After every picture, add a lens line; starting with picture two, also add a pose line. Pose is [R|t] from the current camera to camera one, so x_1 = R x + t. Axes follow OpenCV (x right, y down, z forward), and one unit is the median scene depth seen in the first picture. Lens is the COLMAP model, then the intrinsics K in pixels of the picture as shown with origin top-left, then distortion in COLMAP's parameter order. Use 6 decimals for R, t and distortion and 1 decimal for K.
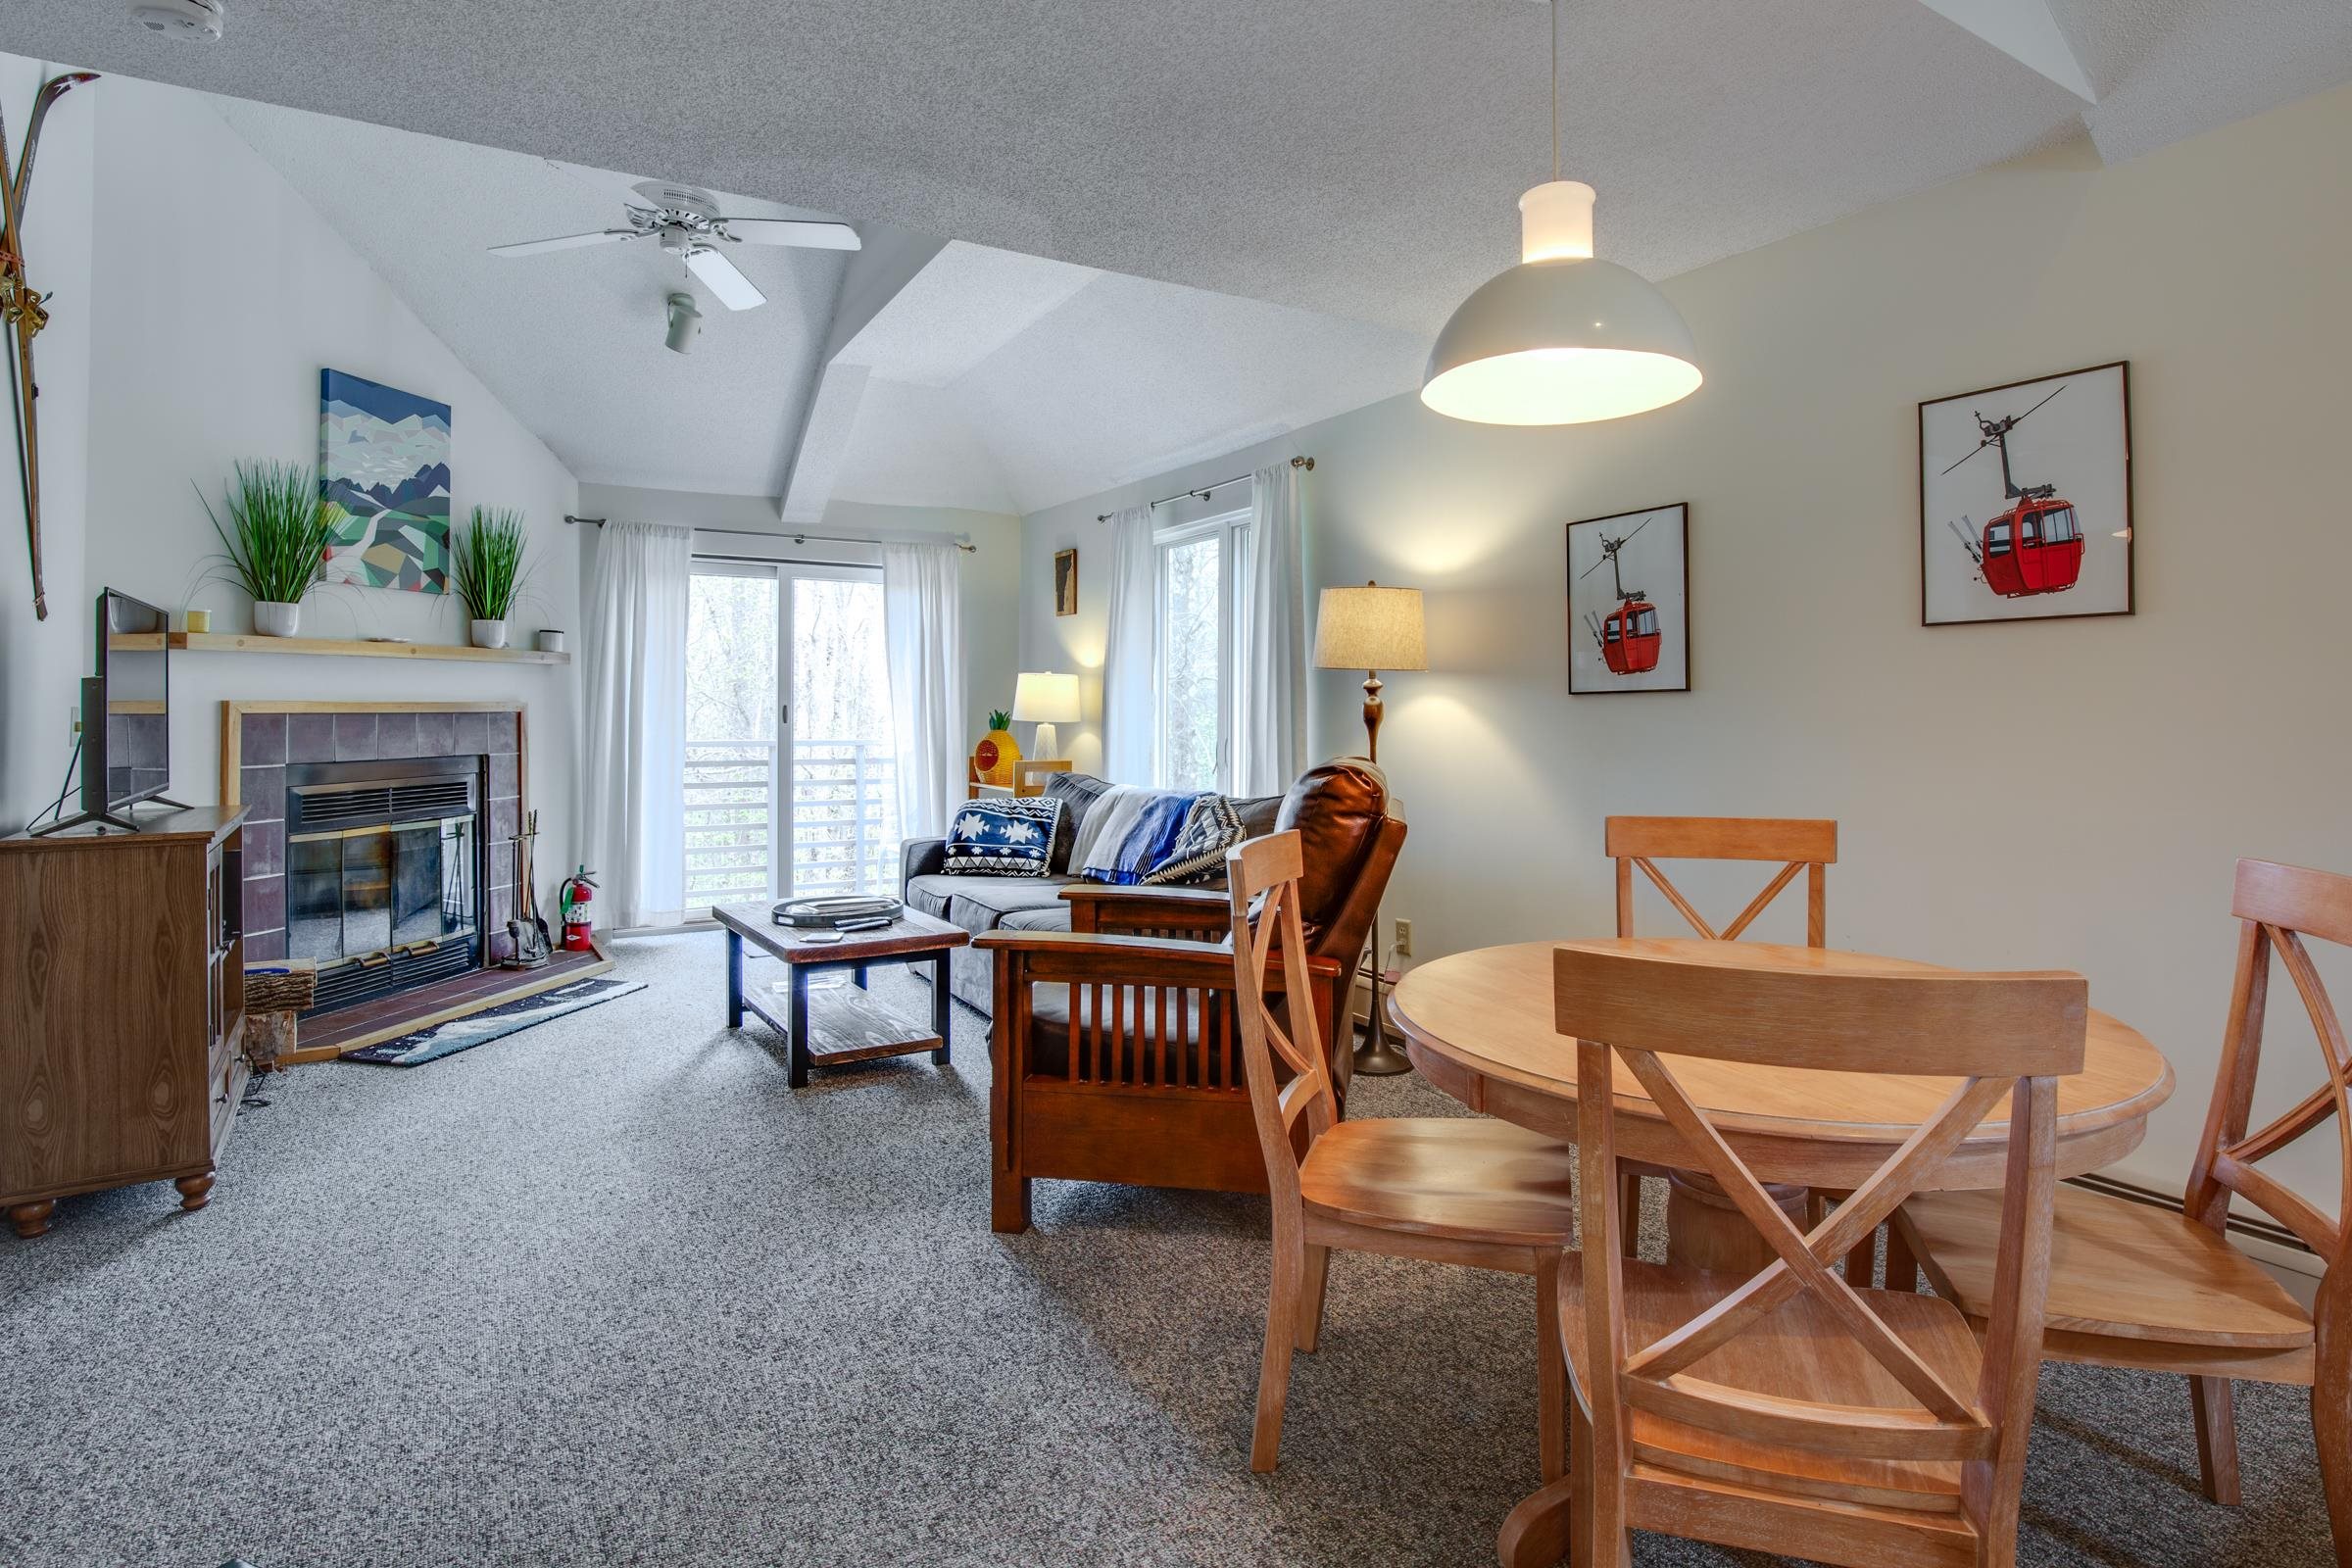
lens RADIAL K [[1133.6, 0, 1178.2], [0, 1133.6, 672.7], [0, 0, 1]] dist [-0.000474, 0.001189]
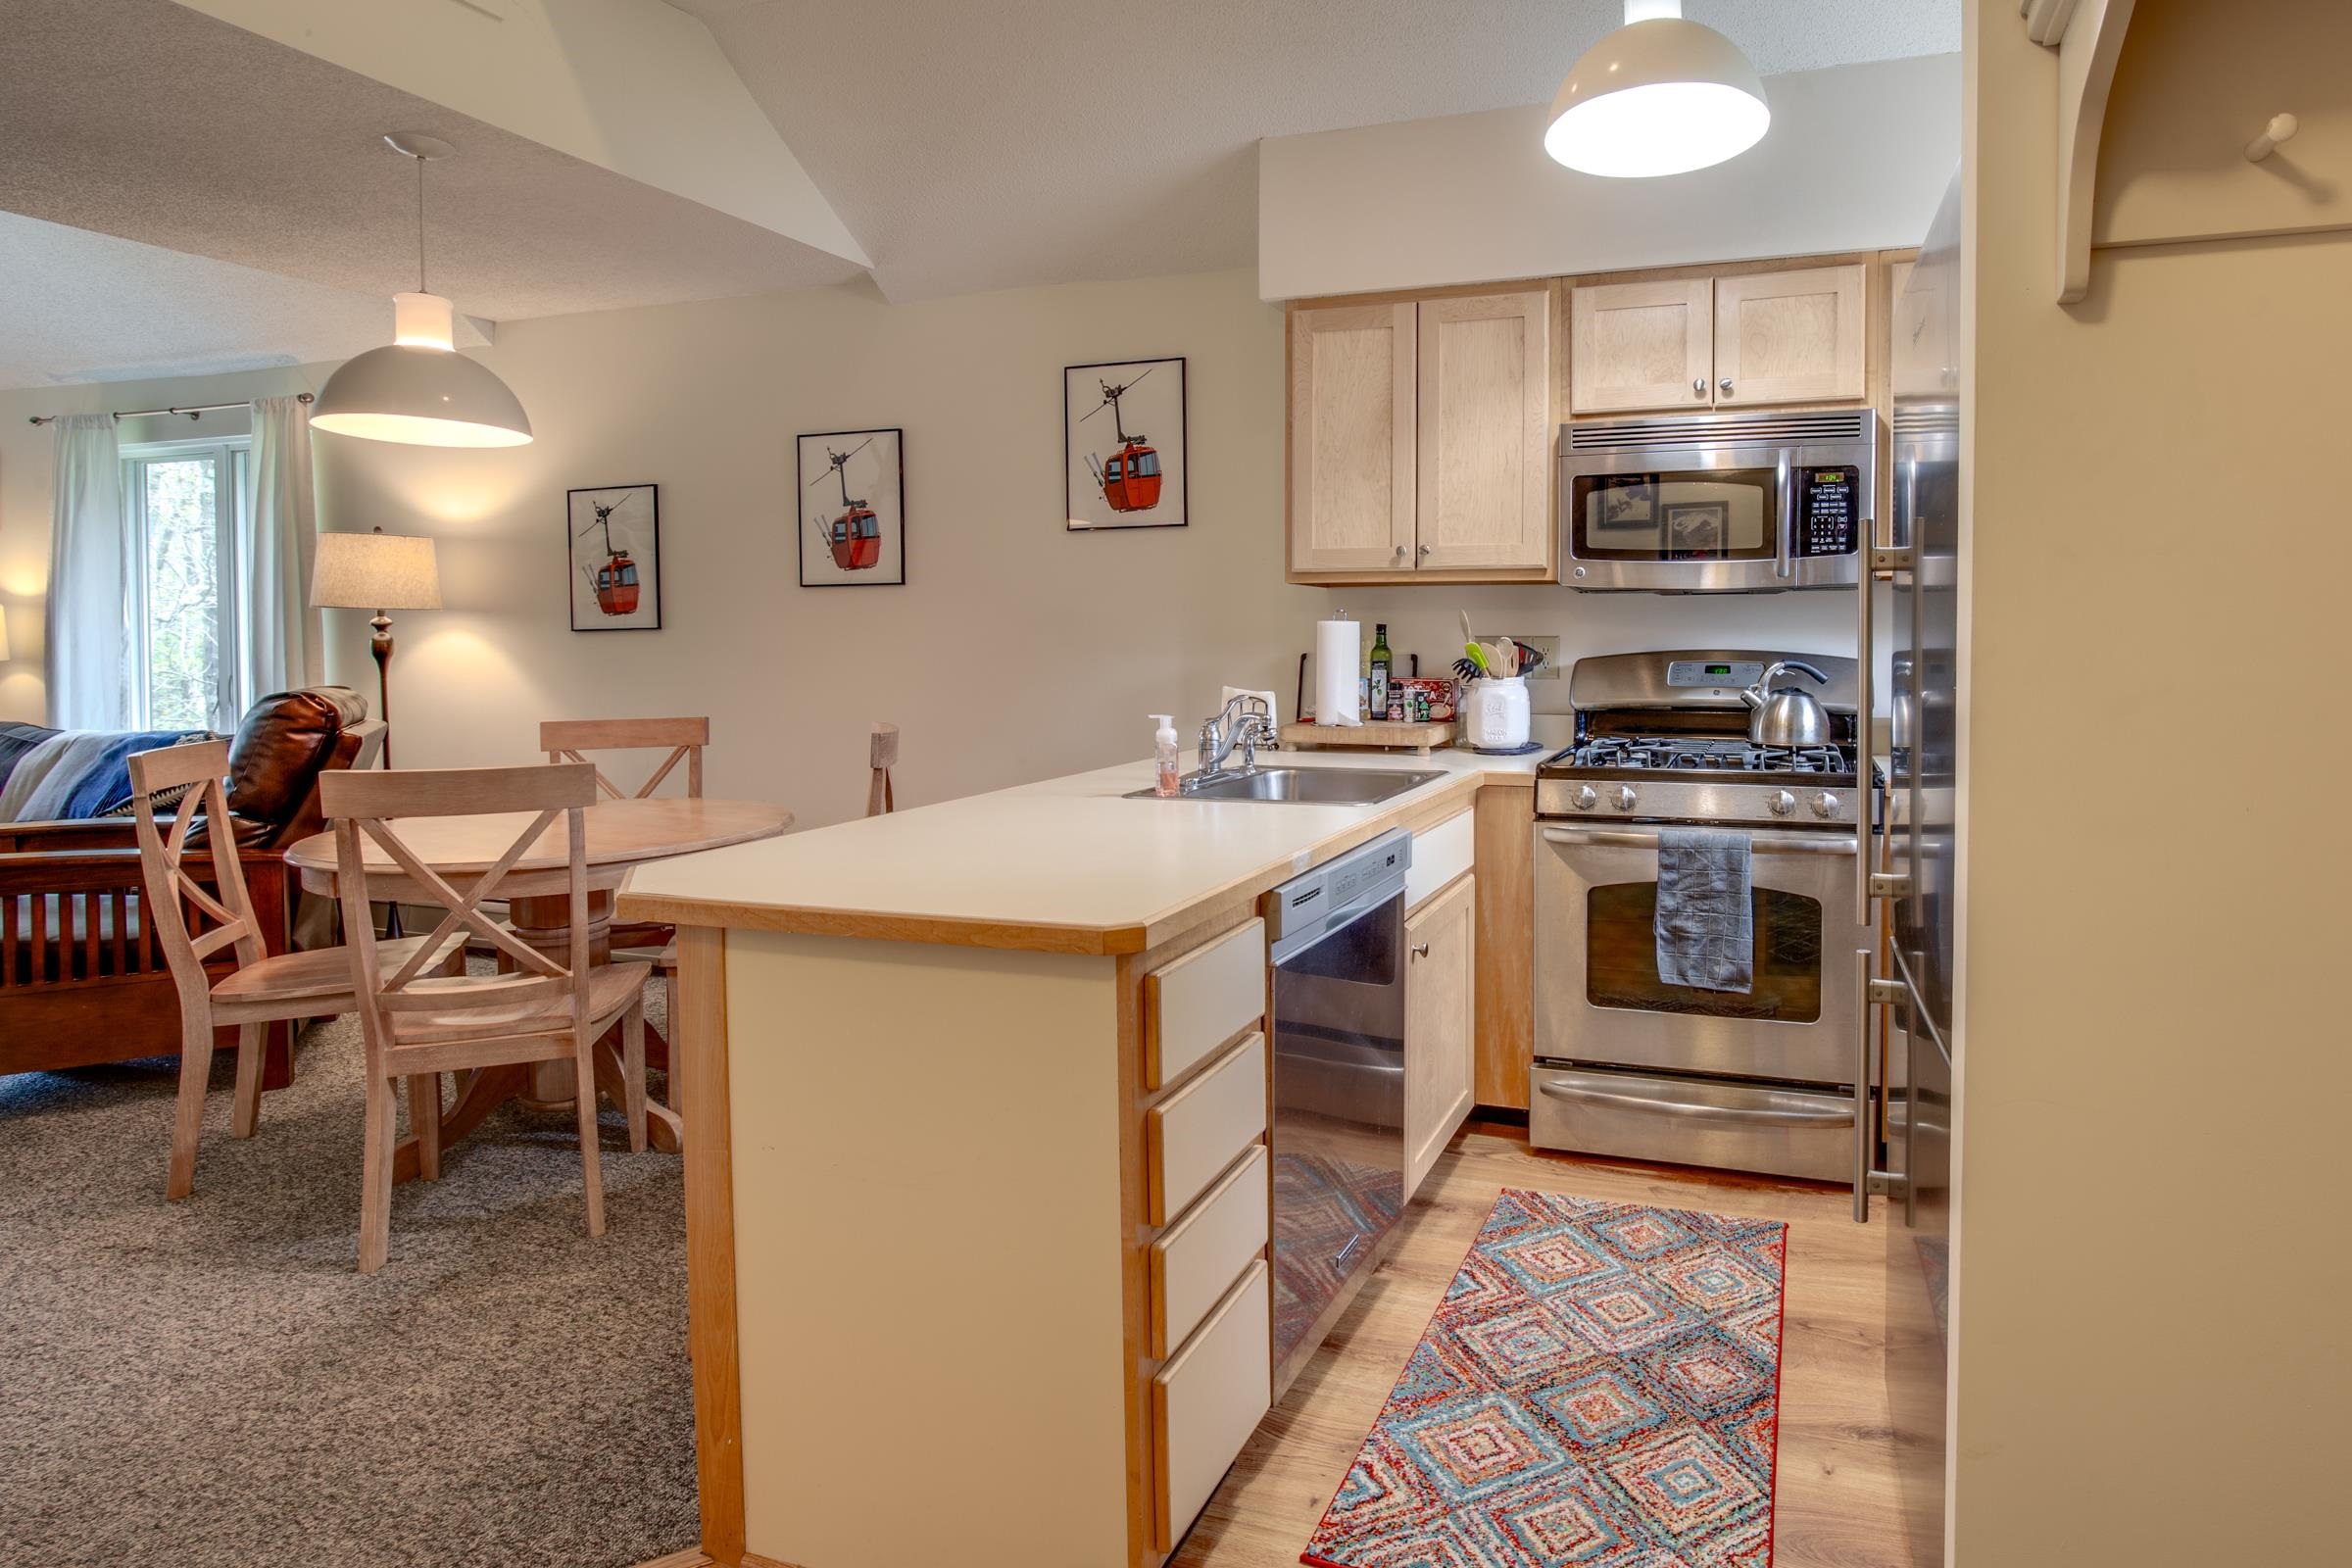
lens RADIAL K [[1133.6, 0, 1178.2], [0, 1133.6, 672.7], [0, 0, 1]] dist [-0.000474, 0.001189]
pose [[0.763971, -0.021650, 0.644887, 0.065167], [-0.016187, 0.998479, 0.052697, -0.013078], [-0.645047, -0.050697, 0.762459, -0.408093]]
